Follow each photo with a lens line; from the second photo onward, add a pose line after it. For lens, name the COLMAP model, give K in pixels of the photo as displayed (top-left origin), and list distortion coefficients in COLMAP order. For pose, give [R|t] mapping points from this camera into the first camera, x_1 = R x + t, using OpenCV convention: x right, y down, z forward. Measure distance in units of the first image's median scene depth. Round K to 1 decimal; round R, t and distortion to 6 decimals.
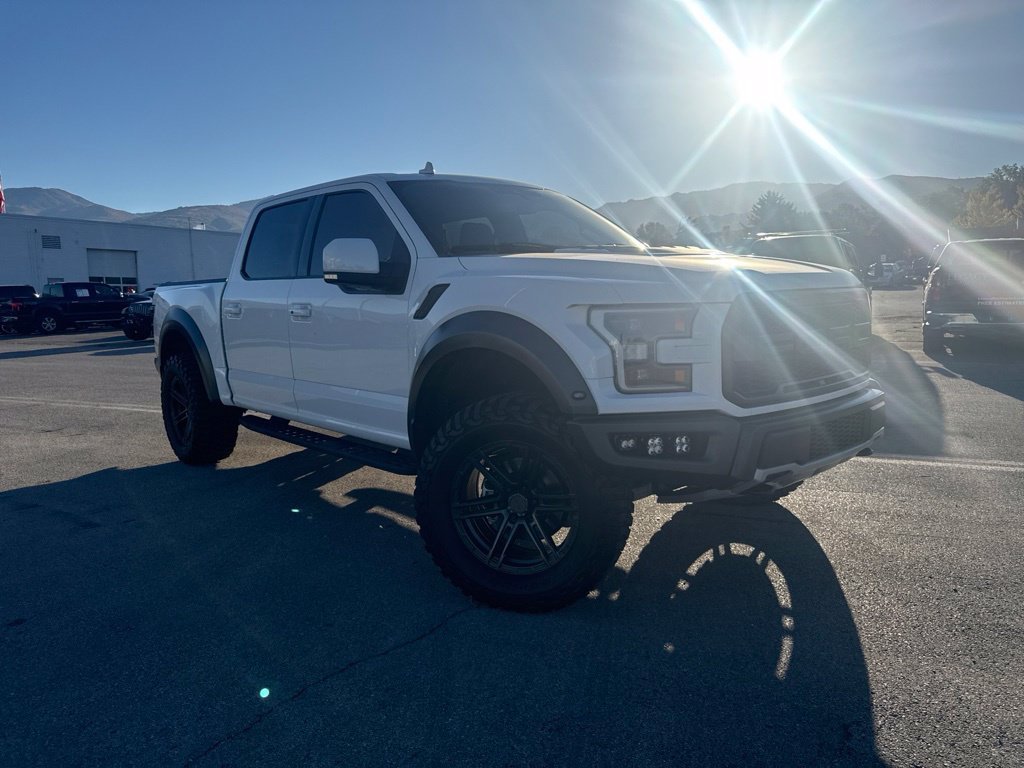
lens RADIAL K [[737.3, 0, 508.8], [0, 737.3, 378.3], [0, 0, 1]] dist [0.034166, -0.041070]
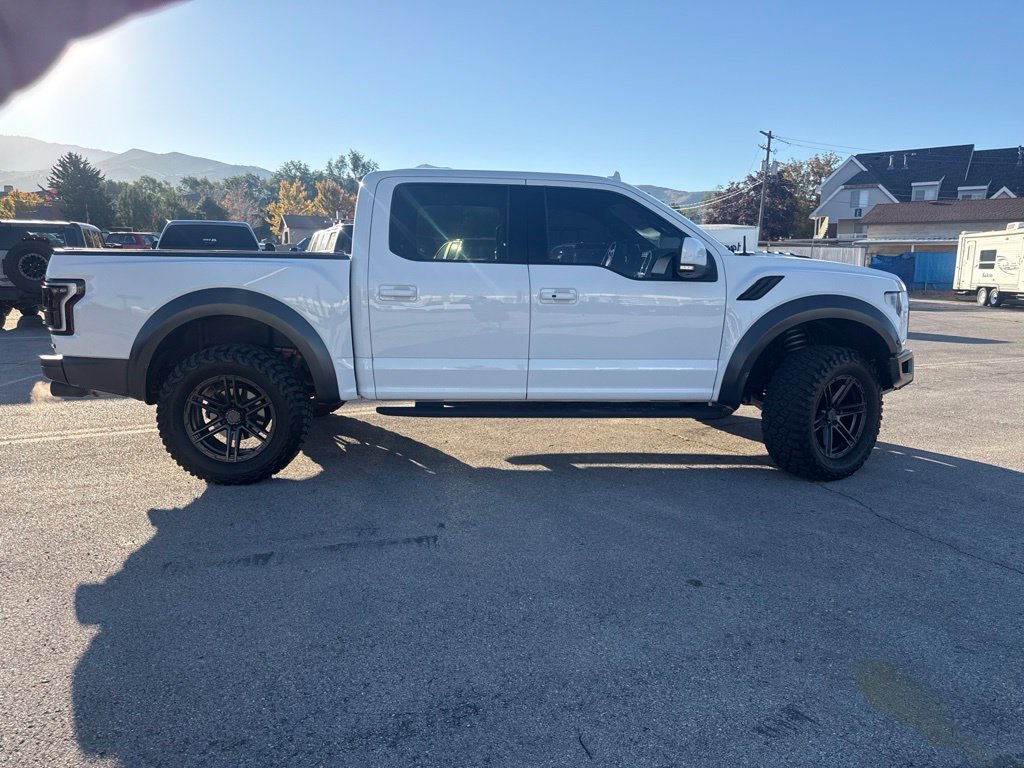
lens RADIAL K [[737.3, 0, 517.1], [0, 737.3, 383.4], [0, 0, 1]] dist [0.034166, -0.041070]
pose [[0.619535, -0.095402, 0.779150, -0.063640], [0.064799, 0.995415, 0.070357, -0.002146], [-0.782290, 0.006900, 0.622876, 0.019723]]
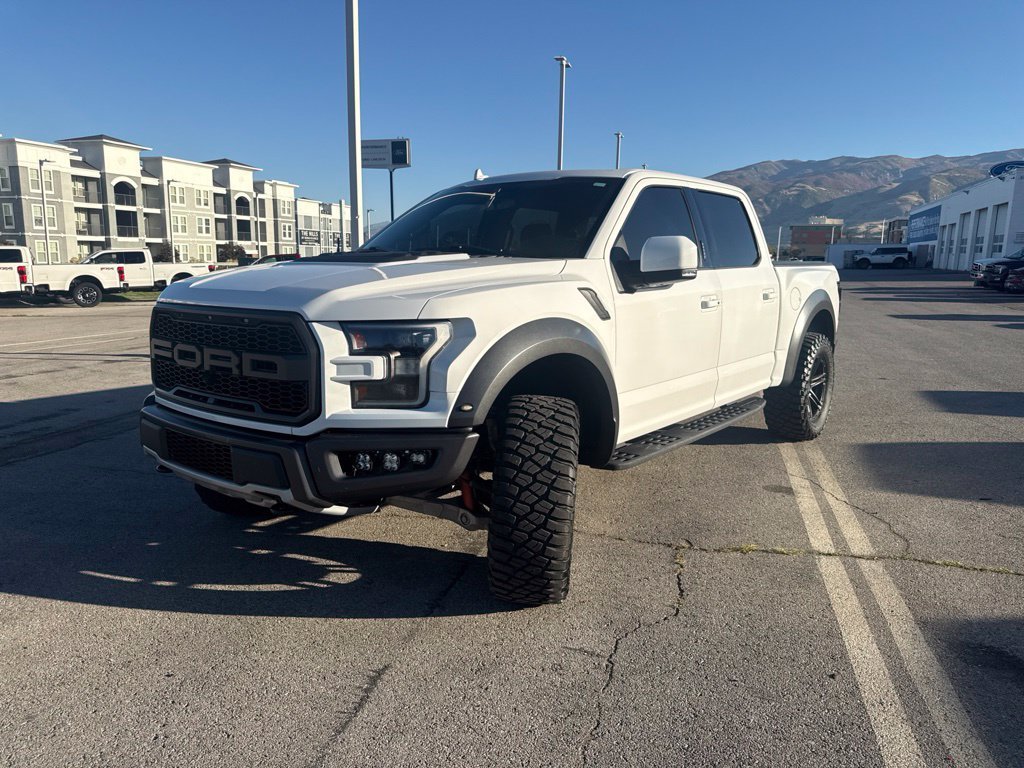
lens RADIAL K [[737.3, 0, 512.6], [0, 737.3, 384.2], [0, 0, 1]] dist [0.034166, -0.041070]
pose [[0.177107, 0.191933, -0.965295, 0.049871], [-0.124538, 0.977287, 0.171467, -0.008784], [0.976280, 0.089848, 0.196987, 0.039492]]
